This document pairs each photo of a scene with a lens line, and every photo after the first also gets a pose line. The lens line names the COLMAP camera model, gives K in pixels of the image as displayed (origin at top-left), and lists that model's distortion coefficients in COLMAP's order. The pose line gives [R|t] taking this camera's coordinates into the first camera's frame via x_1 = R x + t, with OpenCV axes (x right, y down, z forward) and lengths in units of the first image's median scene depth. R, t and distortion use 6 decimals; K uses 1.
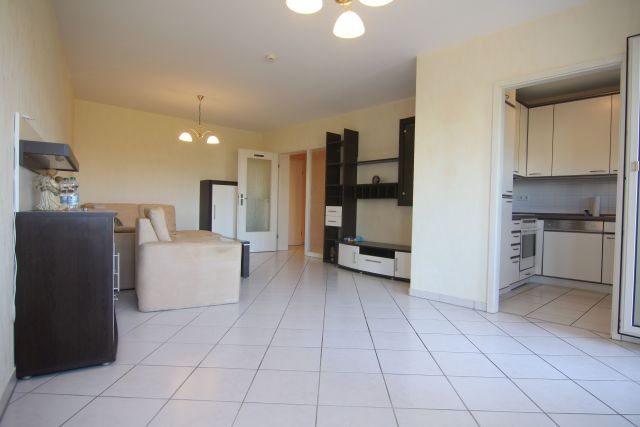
lens RADIAL K [[361.5, 0, 320.0], [0, 361.5, 213.5], [0, 0, 1]] dist [-0.004195, -0.001199]
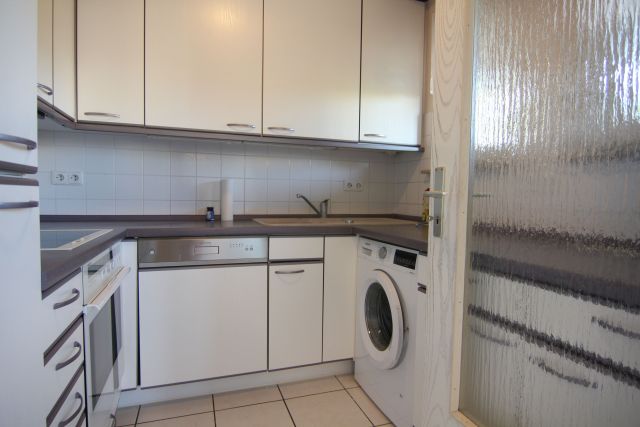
lens RADIAL K [[361.5, 0, 320.0], [0, 361.5, 213.5], [0, 0, 1]] dist [-0.004195, -0.001199]
pose [[0.406497, -0.032944, 0.913058, 0.364179], [0.007445, 0.999436, 0.032746, -0.017797], [-0.913622, -0.006514, 0.406513, 0.679115]]
